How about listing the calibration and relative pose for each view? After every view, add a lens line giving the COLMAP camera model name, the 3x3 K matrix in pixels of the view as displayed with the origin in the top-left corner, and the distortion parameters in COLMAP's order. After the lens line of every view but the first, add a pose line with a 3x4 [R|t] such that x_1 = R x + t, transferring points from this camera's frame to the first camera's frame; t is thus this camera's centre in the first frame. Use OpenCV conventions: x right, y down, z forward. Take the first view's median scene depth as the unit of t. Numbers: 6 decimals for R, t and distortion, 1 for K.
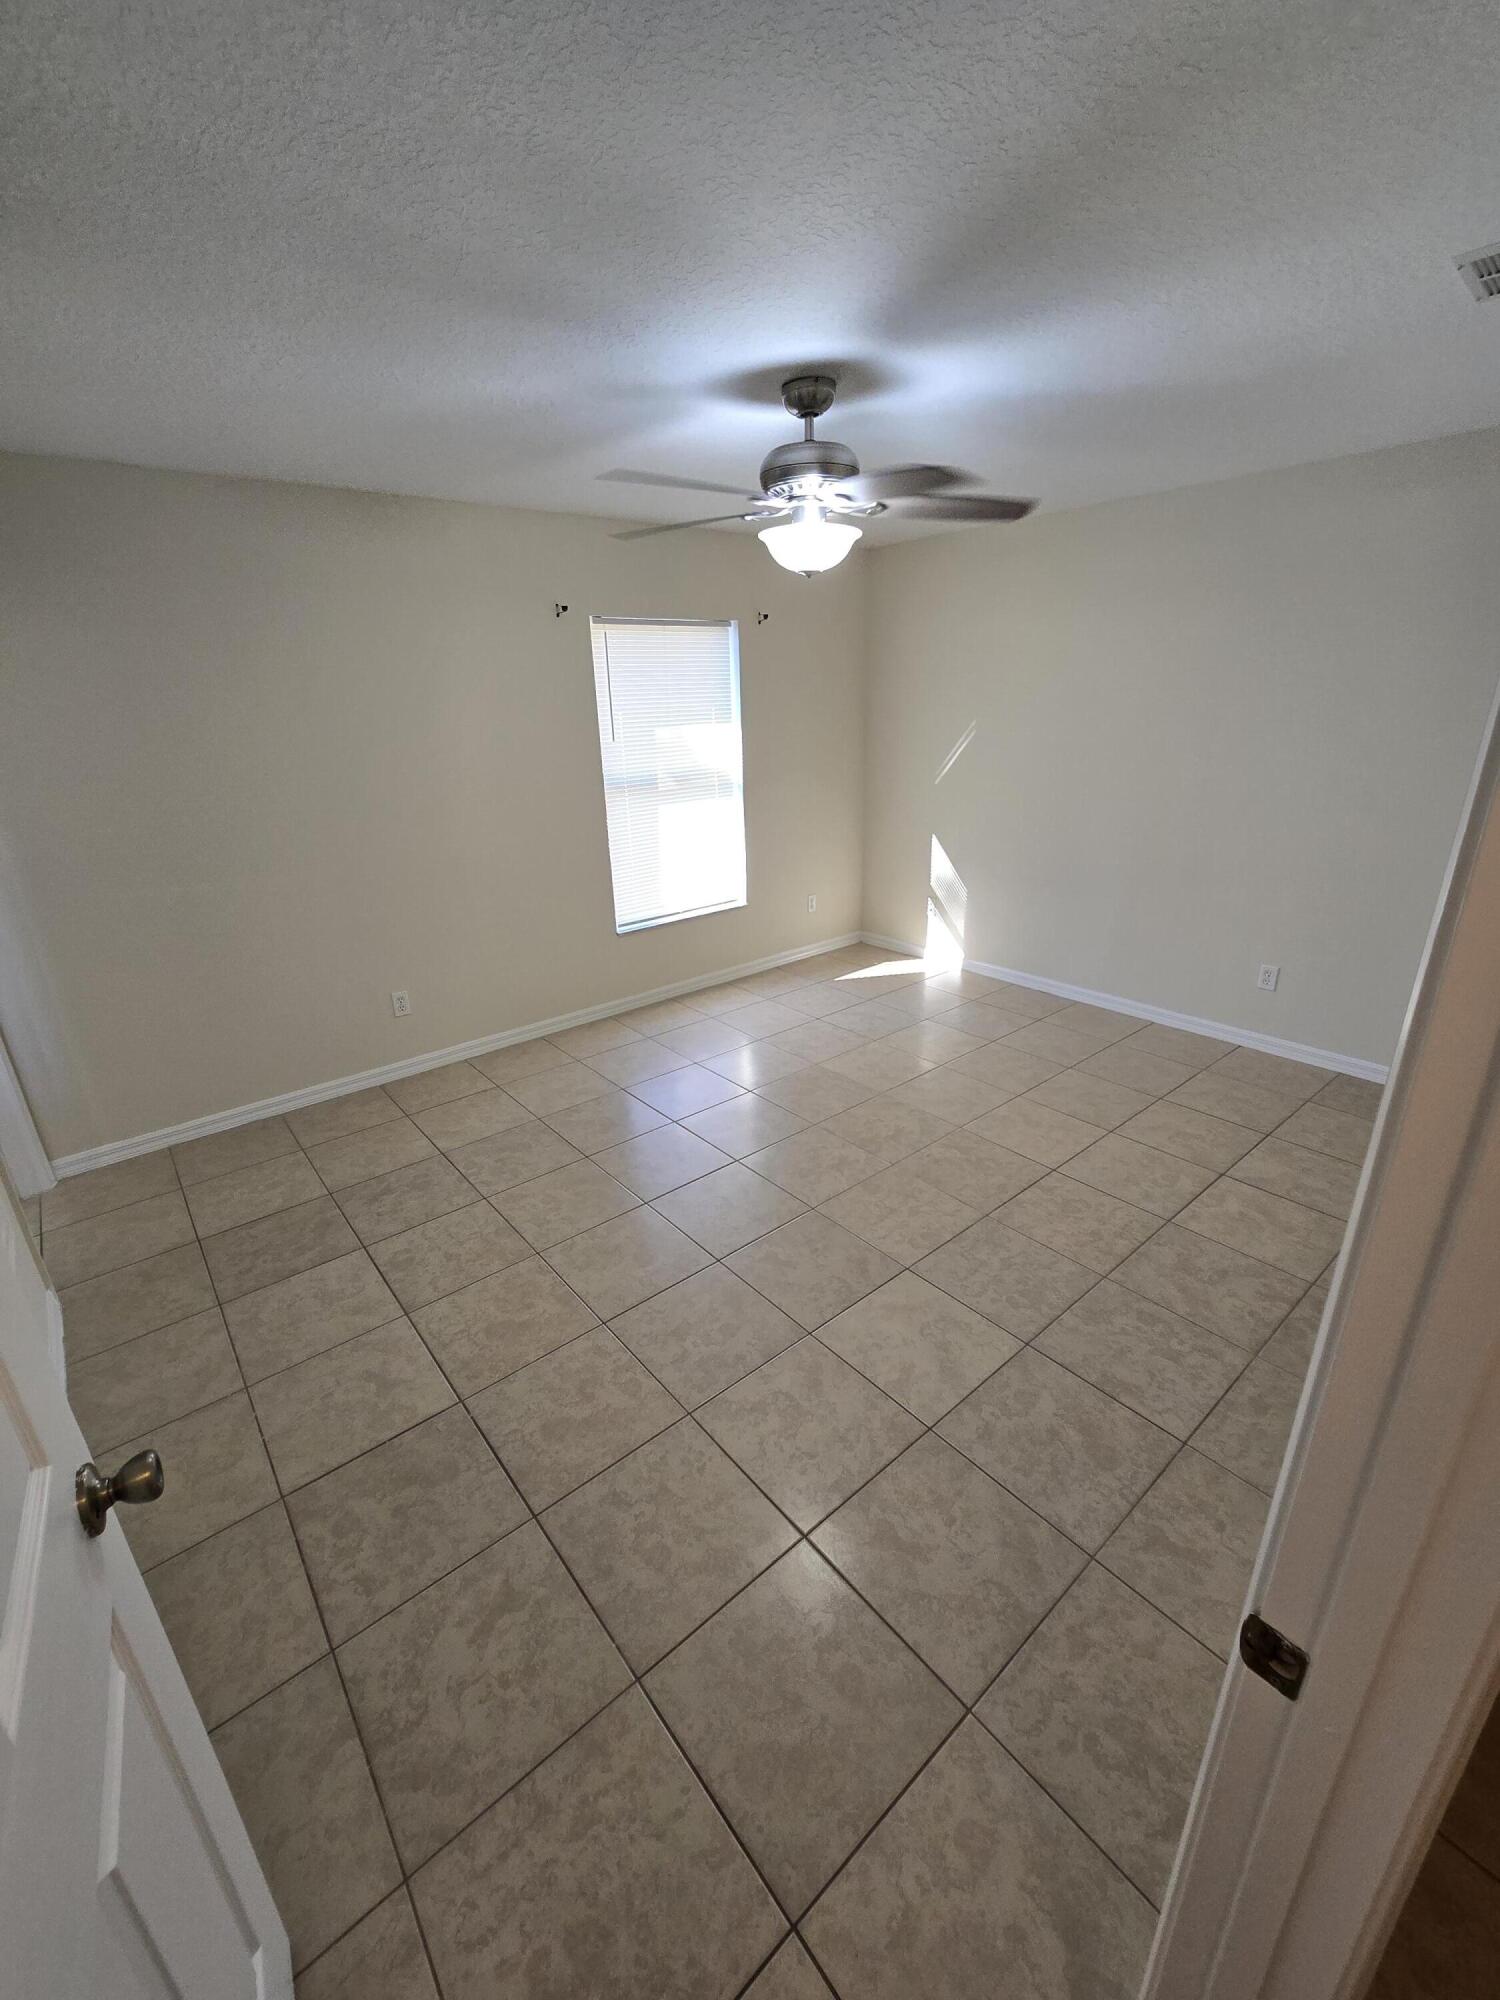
lens RADIAL K [[801.4, 0, 750.6], [0, 801.4, 992.3], [0, 0, 1]] dist [0.002020, 0.000650]
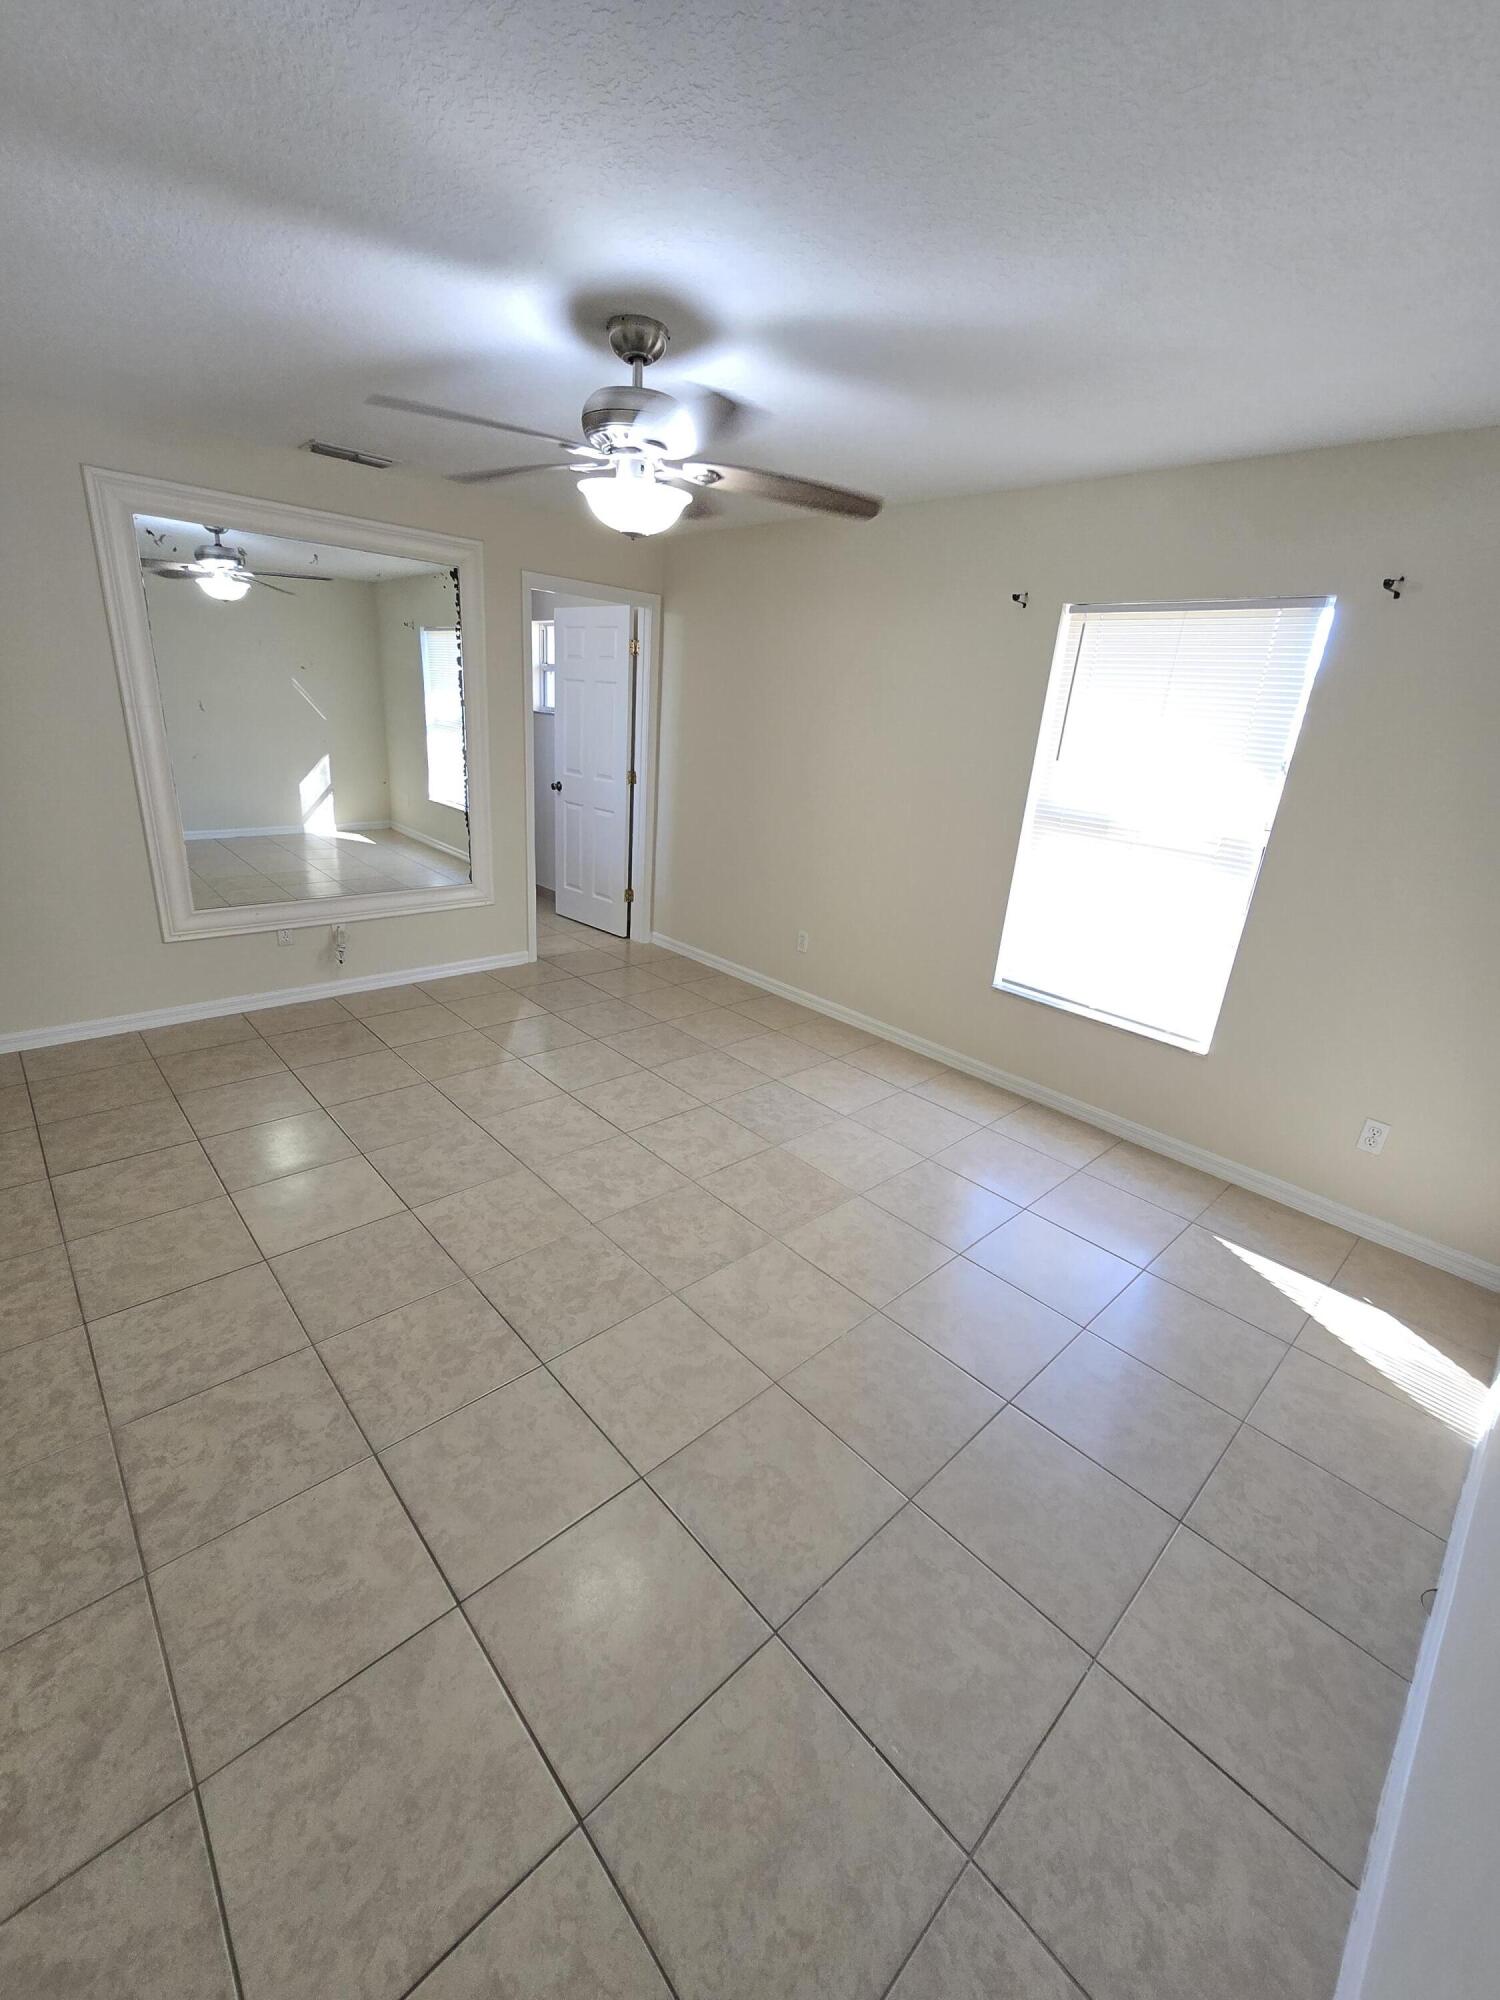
lens RADIAL K [[819.1, 0, 742.8], [0, 819.1, 994.7], [0, 0, 1]] dist [-0.000707, -0.000168]
pose [[0.061366, 0.368615, -0.927554, 1.045996], [-0.414992, 0.854596, 0.312166, -0.381435], [0.907753, 0.365772, 0.205415, 1.017173]]
